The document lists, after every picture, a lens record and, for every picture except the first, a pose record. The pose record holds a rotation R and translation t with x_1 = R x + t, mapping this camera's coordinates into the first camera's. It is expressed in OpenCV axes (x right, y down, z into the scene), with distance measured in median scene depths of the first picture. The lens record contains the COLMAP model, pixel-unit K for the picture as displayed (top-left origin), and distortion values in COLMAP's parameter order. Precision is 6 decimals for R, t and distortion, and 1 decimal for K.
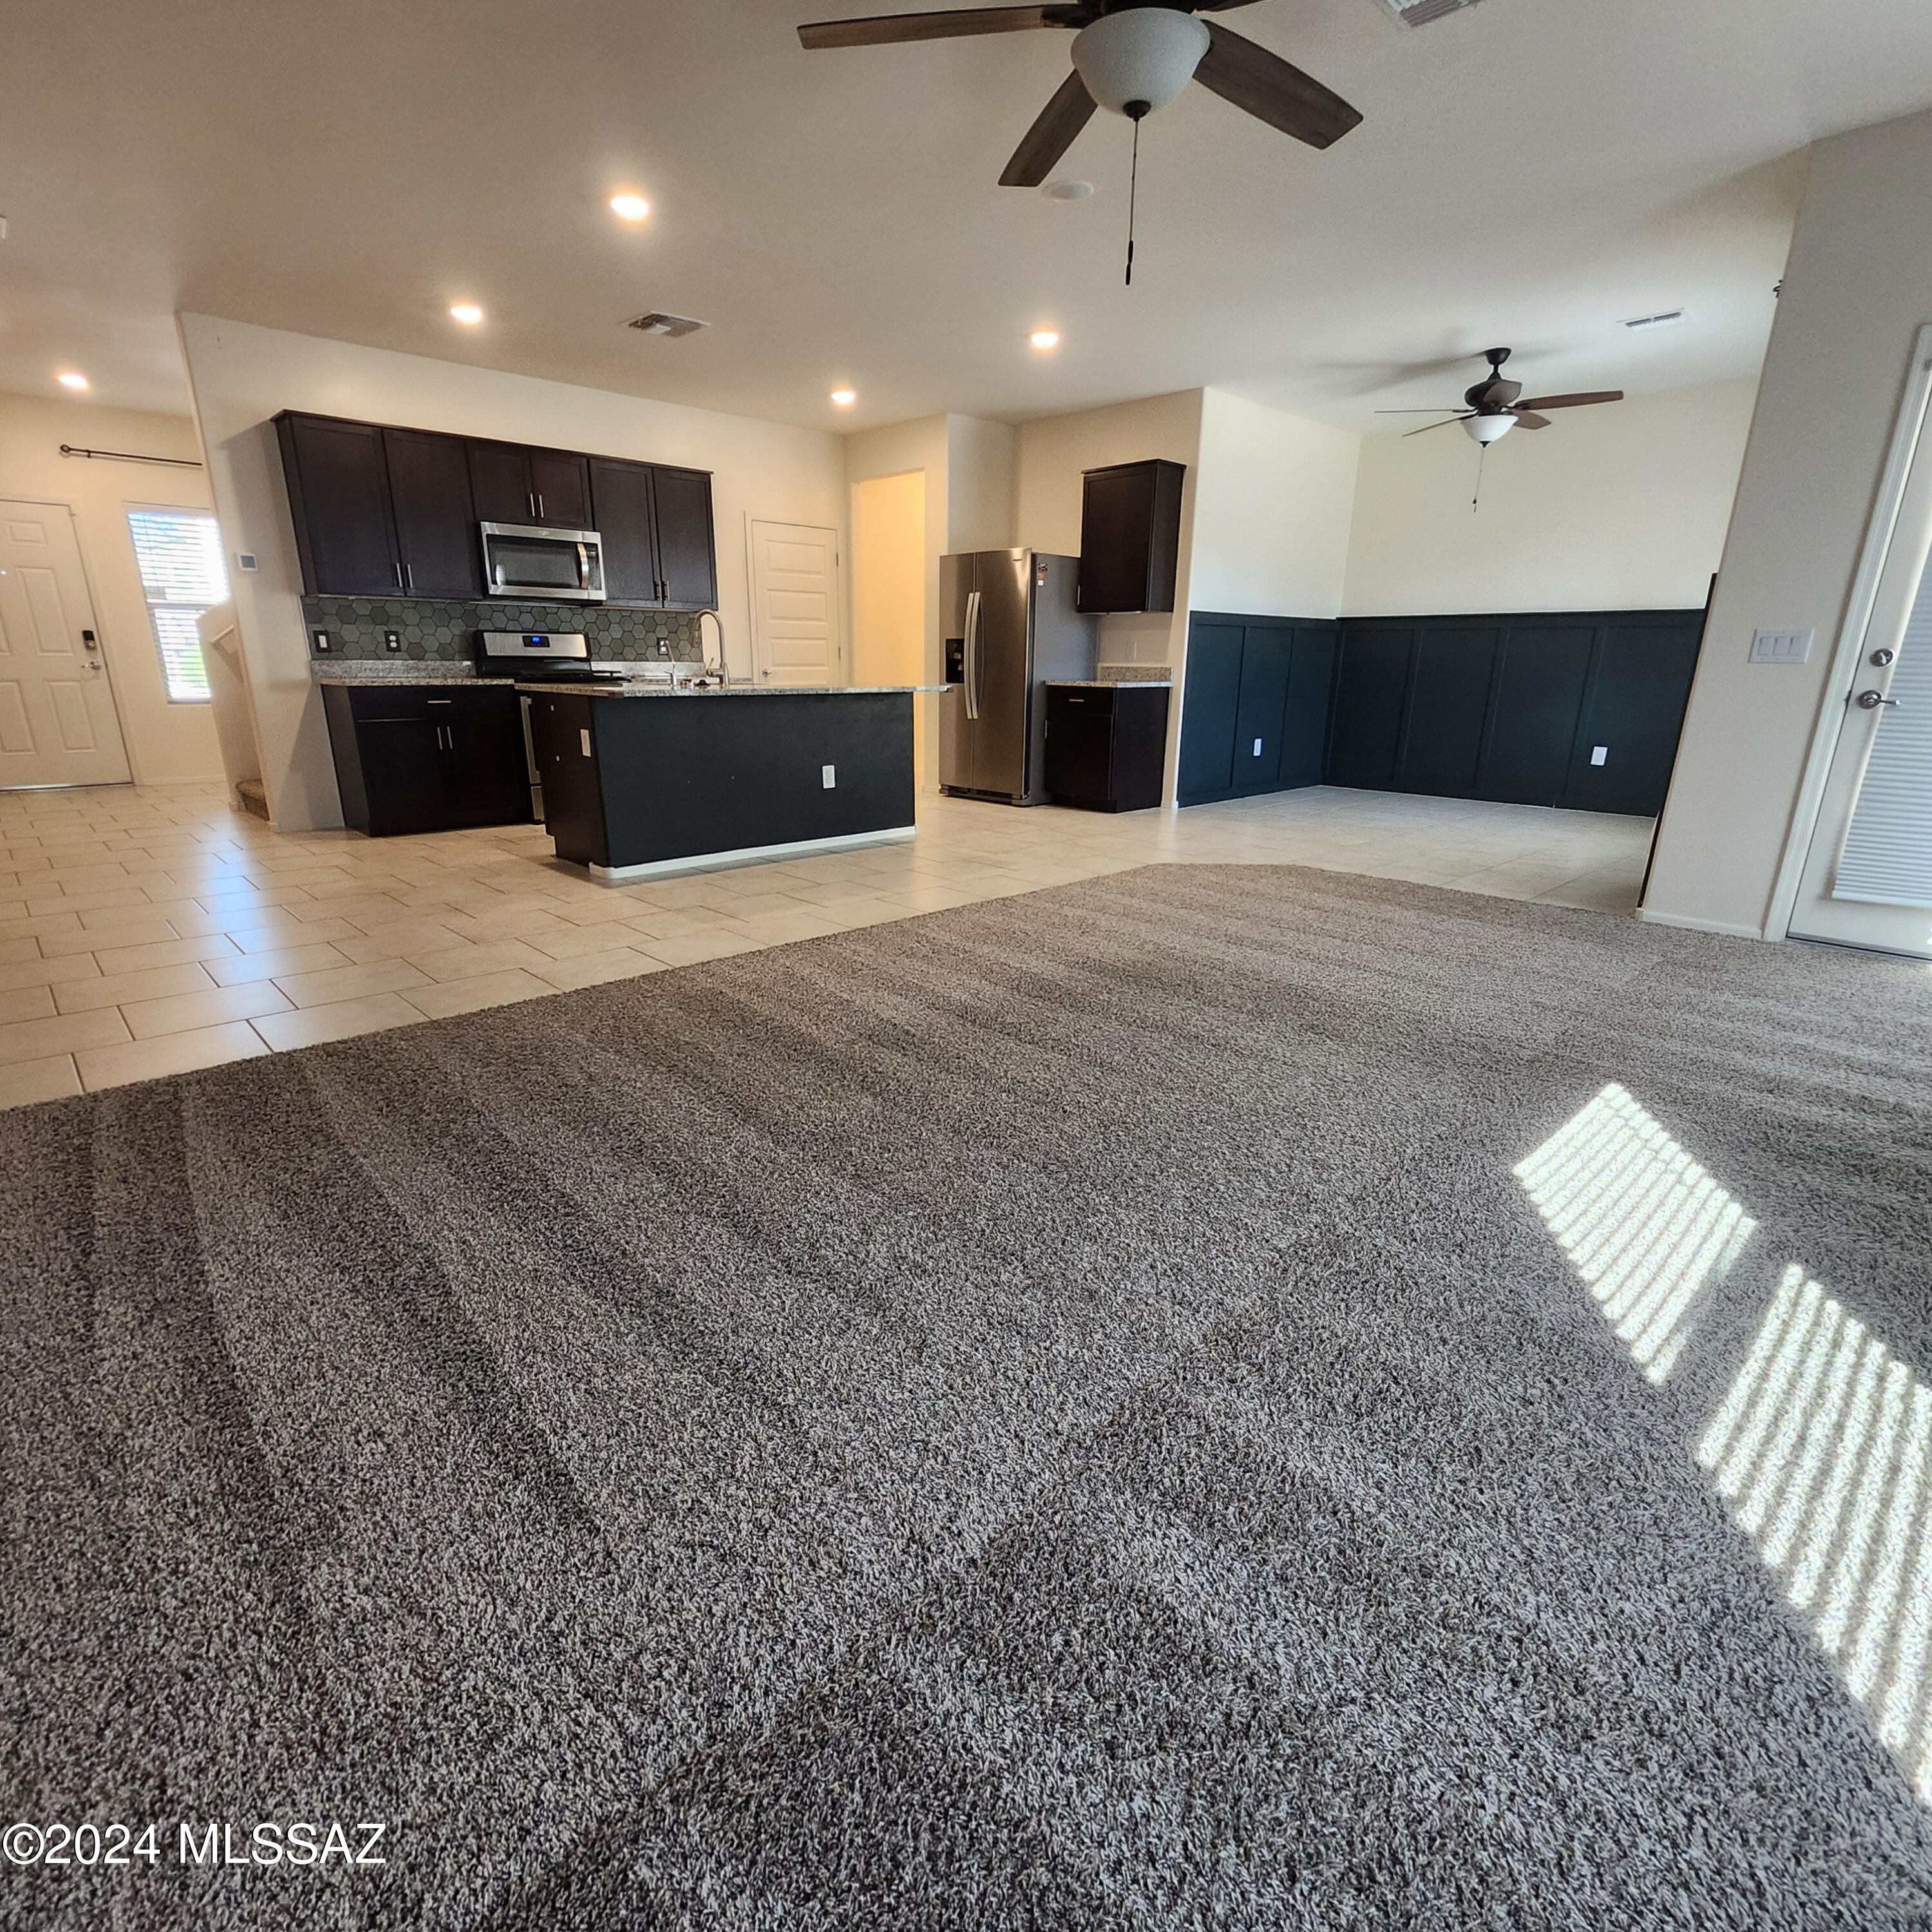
lens RADIAL K [[1007.6, 0, 956.6], [0, 1007.6, 970.9], [0, 0, 1]] dist [-0.001611, 0.000715]
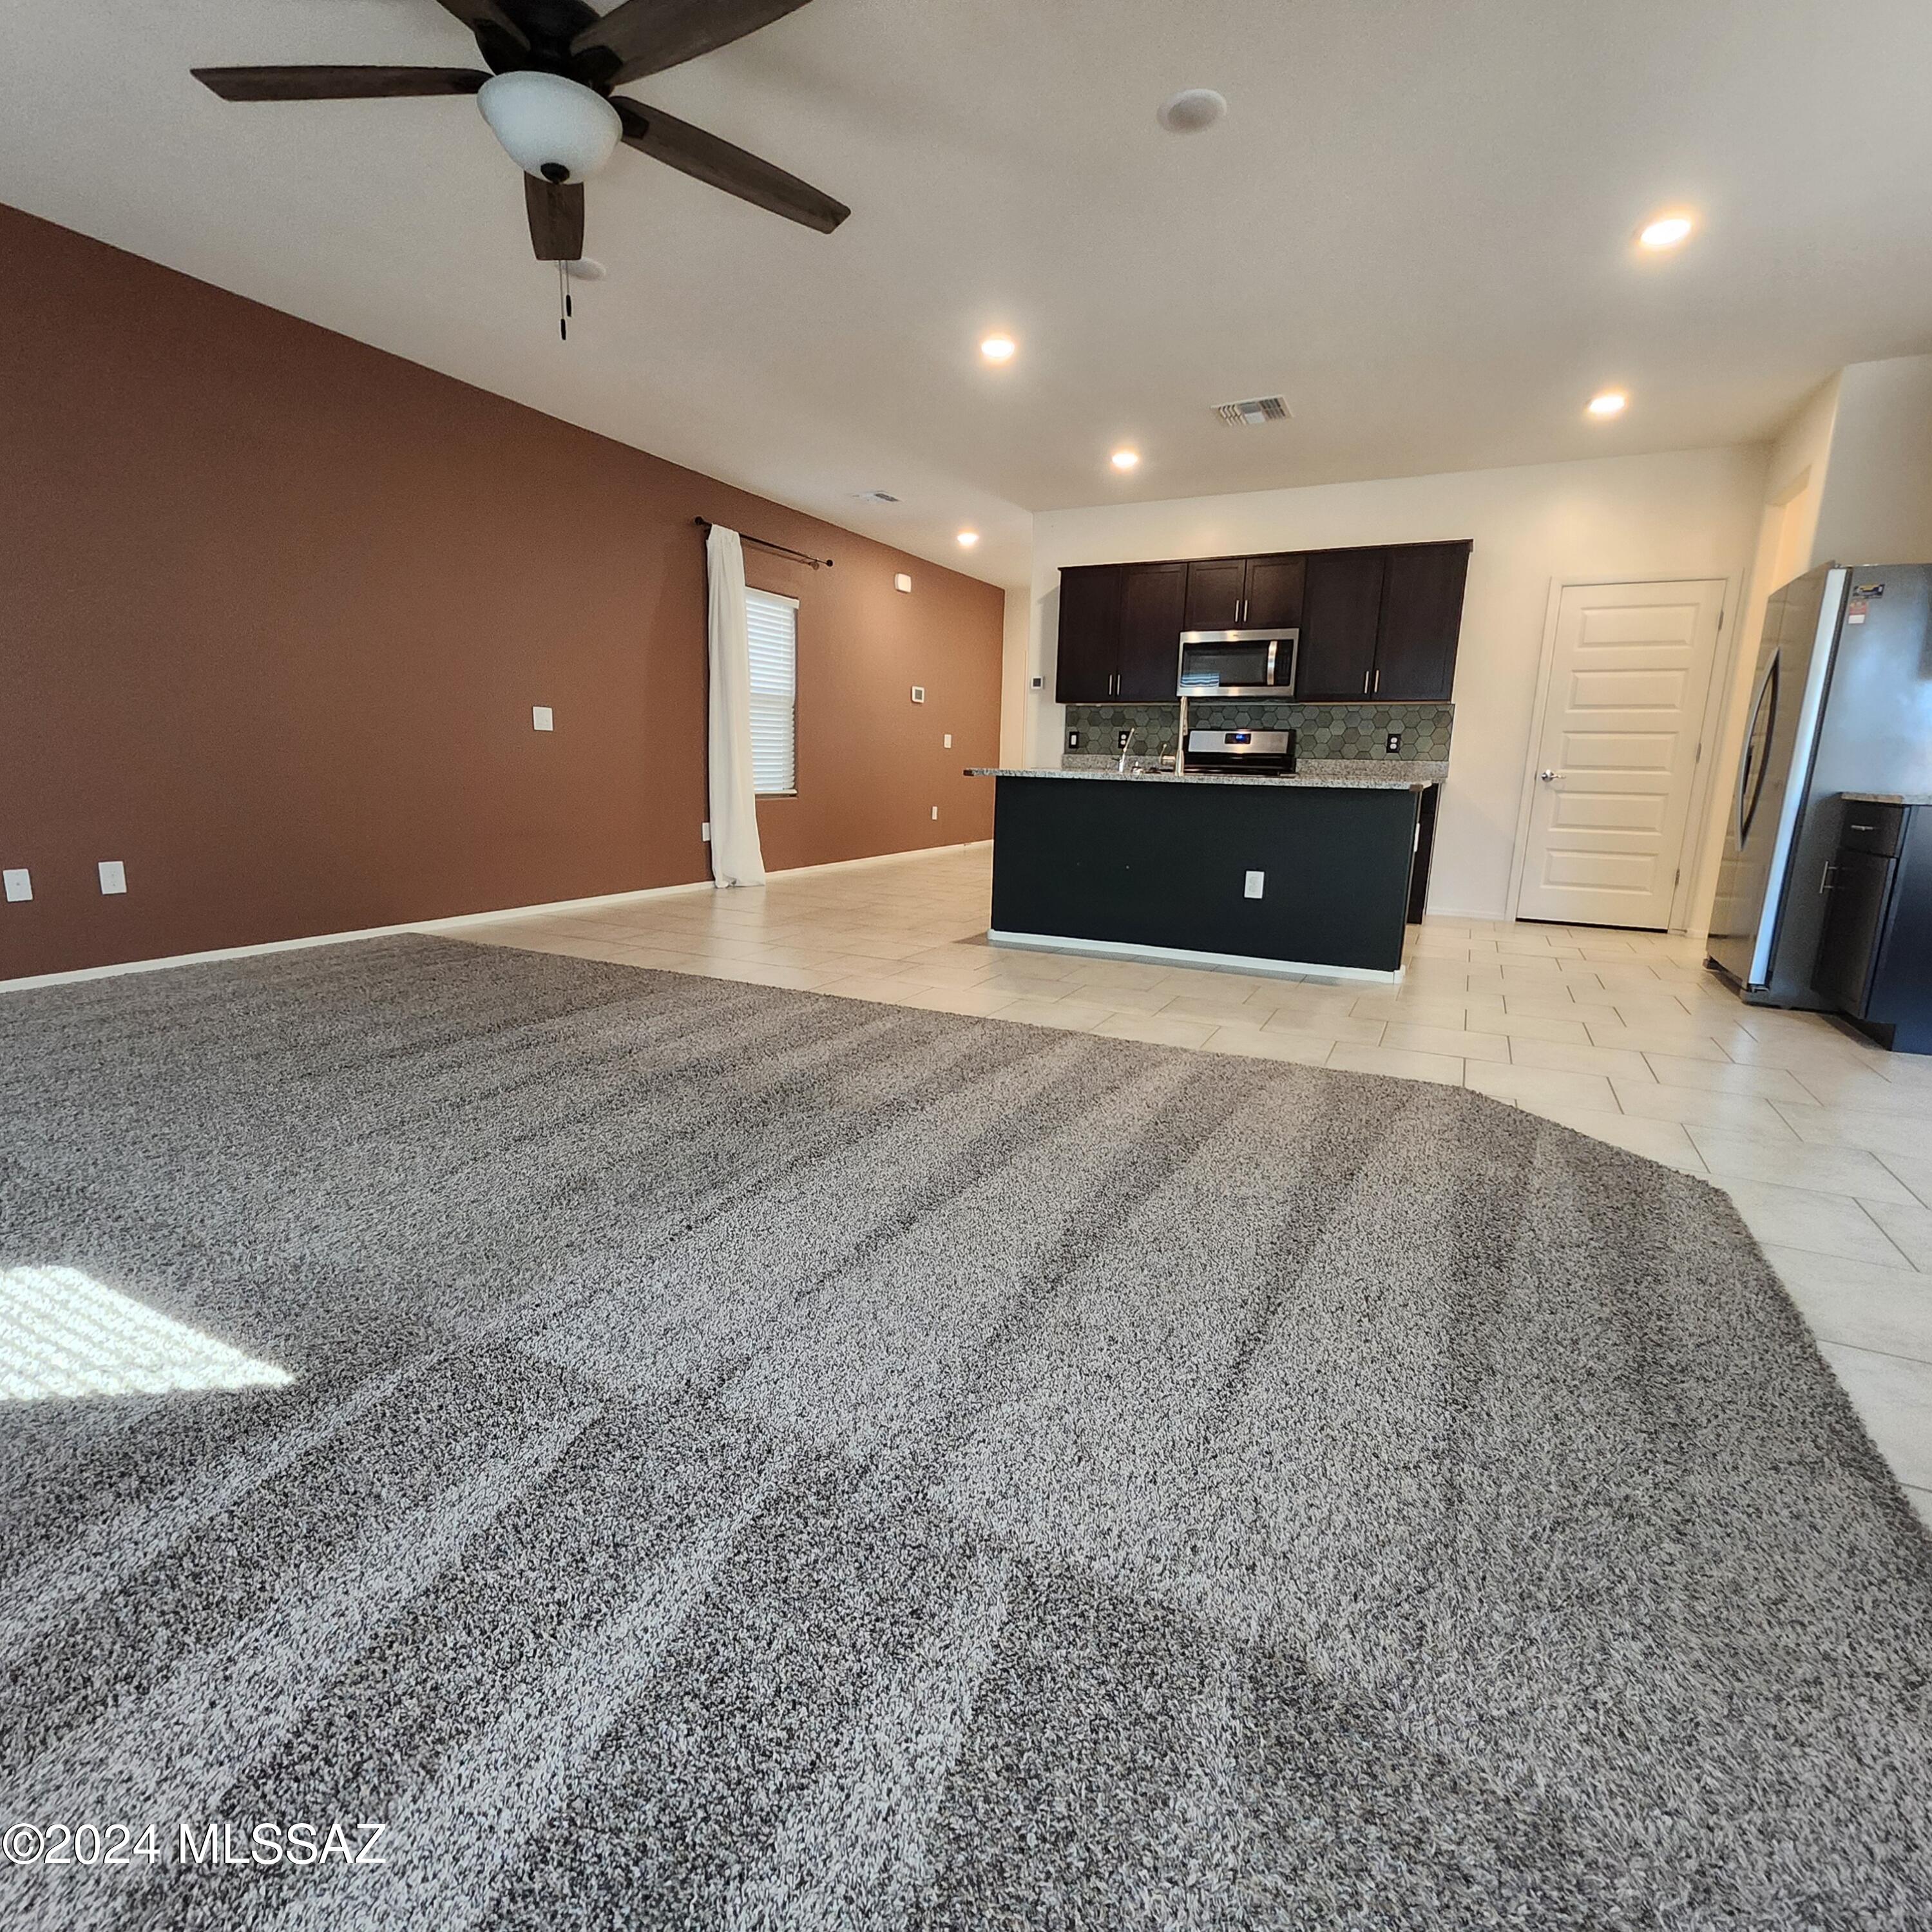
lens RADIAL K [[1012.2, 0, 949.8], [0, 1012.2, 968.1], [0, 0, 1]] dist [0.000828, -0.000319]
pose [[0.337447, 0.188191, -0.922341, 1.661228], [-0.297457, 0.950926, 0.085196, -0.358022], [0.893112, 0.245608, 0.376867, 1.385785]]
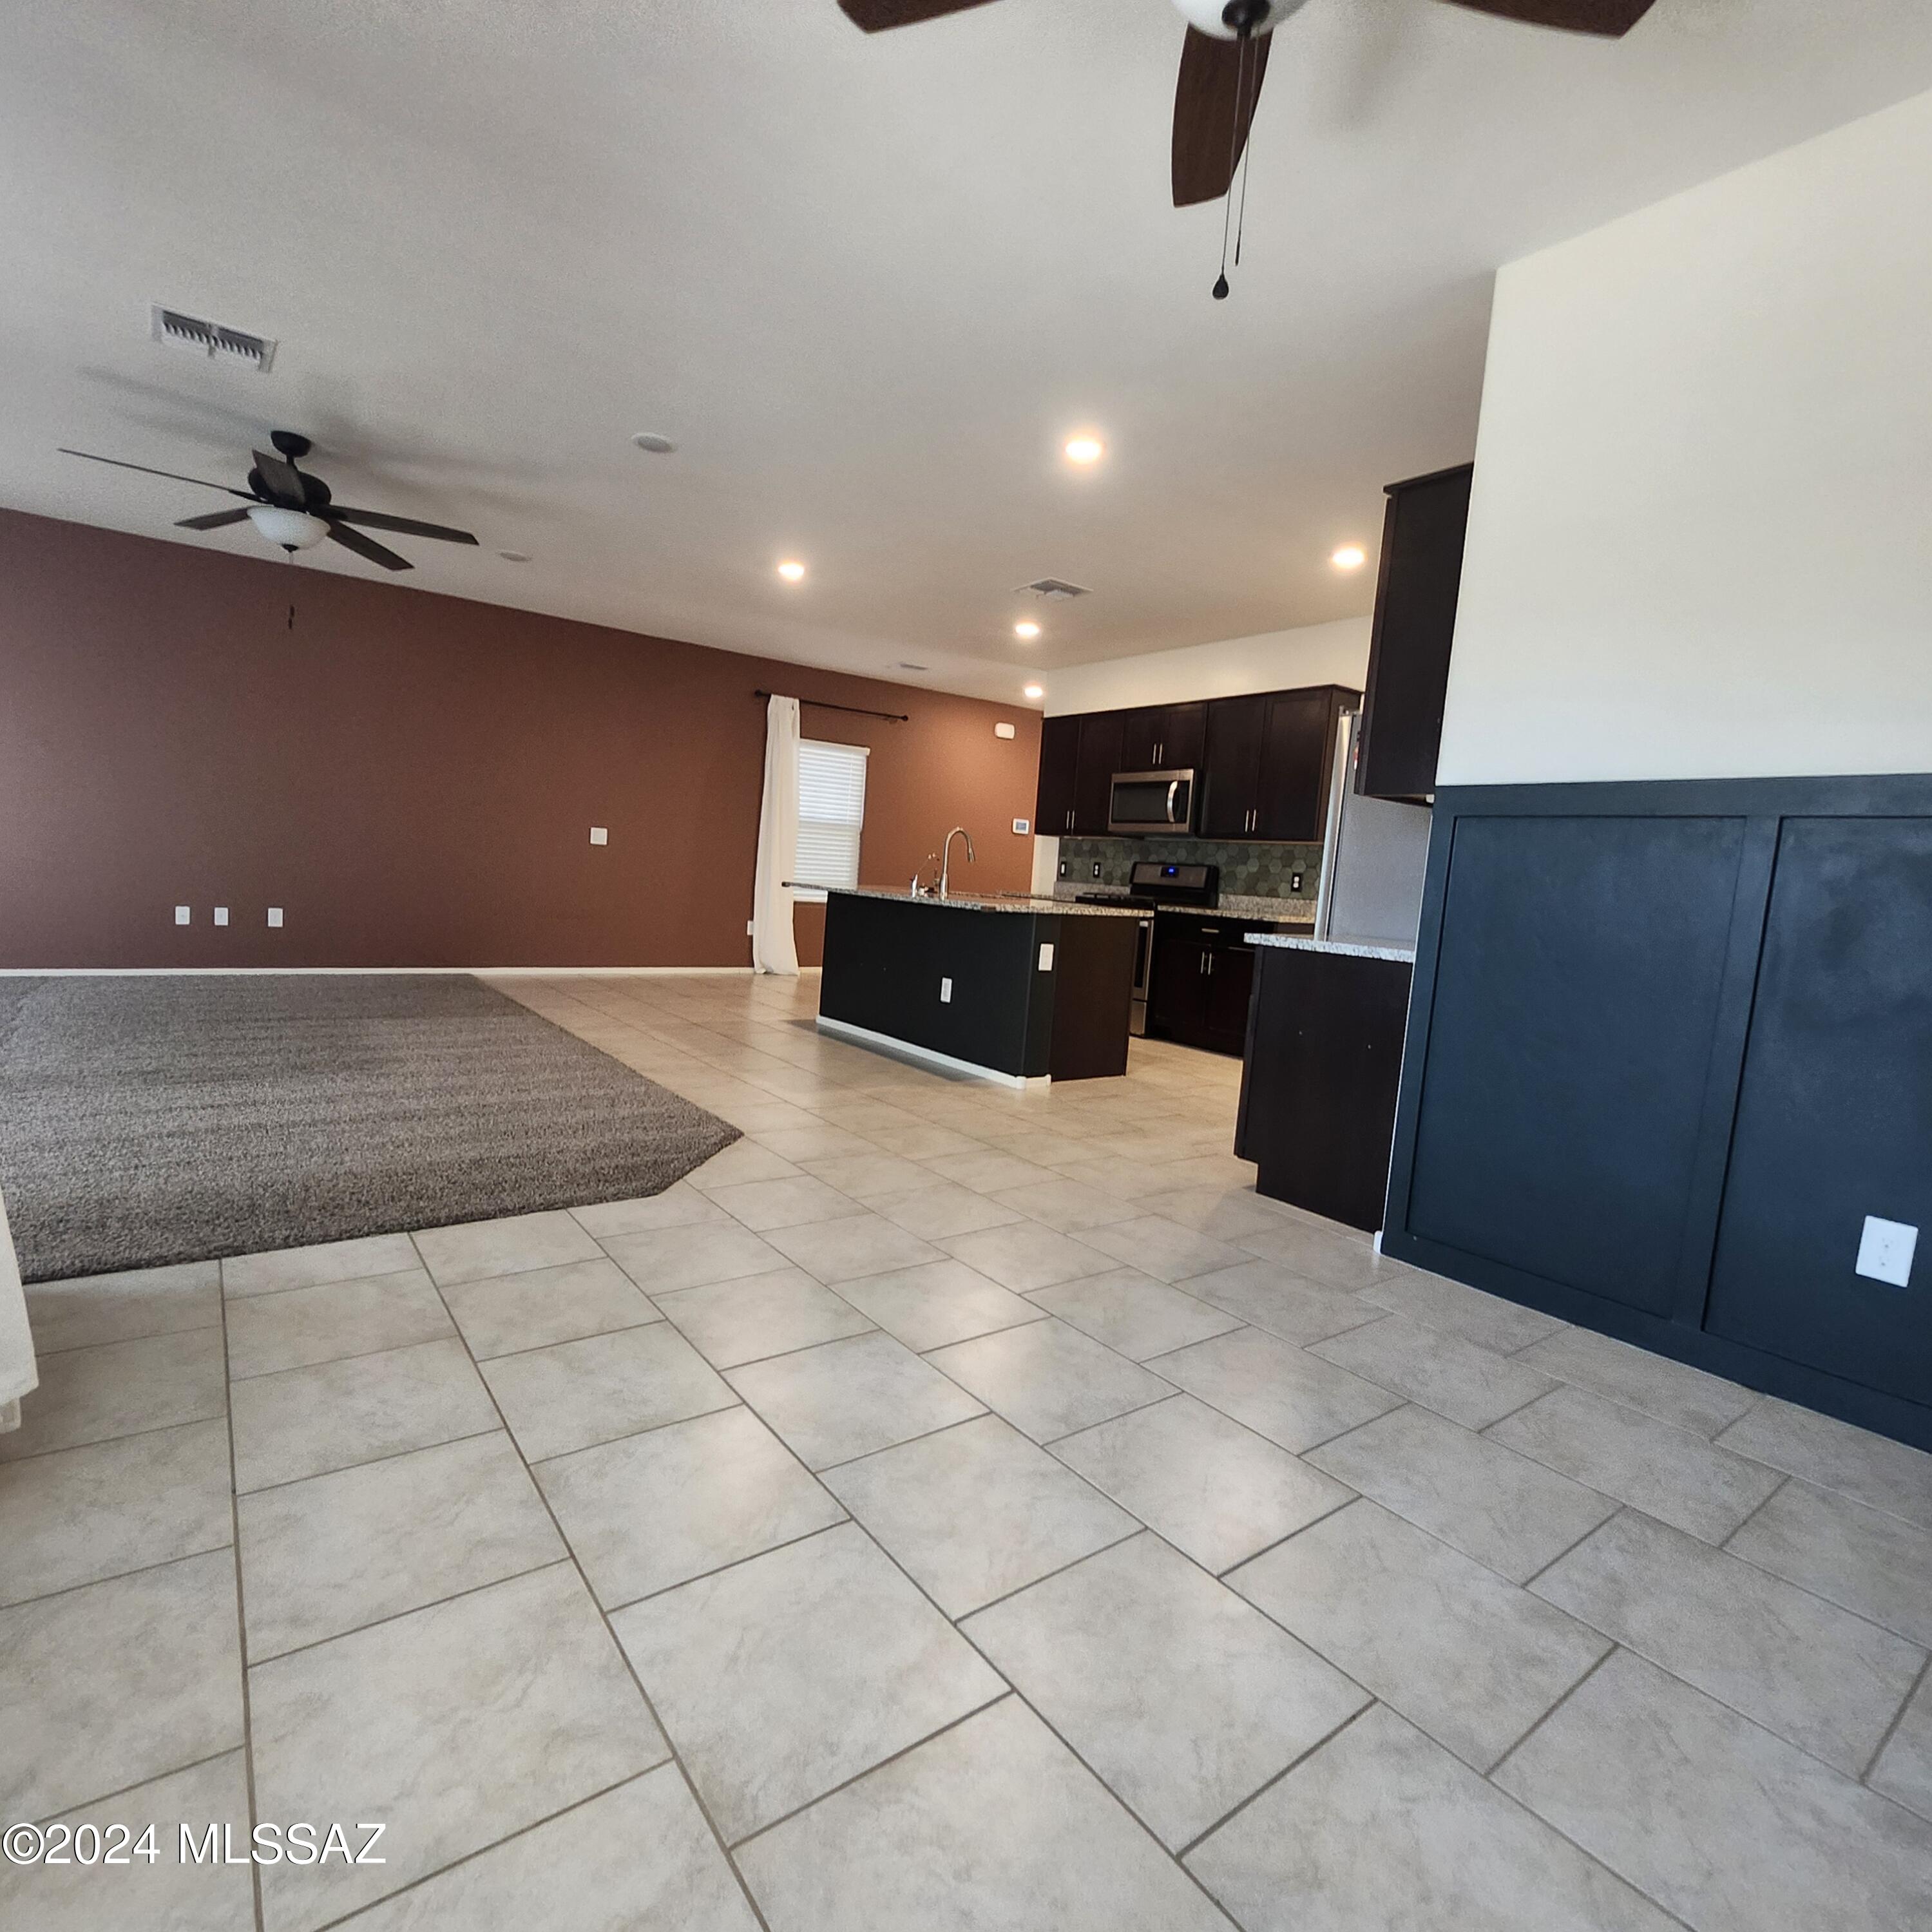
lens RADIAL K [[1024.2, 0, 957.7], [0, 1024.2, 969.7], [0, 0, 1]] dist [-0.001423, 0.002589]
pose [[-0.118510, 0.080924, -0.989650, 2.410213], [-0.359524, 0.925551, 0.118736, -0.960274], [0.925580, 0.369874, -0.080593, 3.151210]]
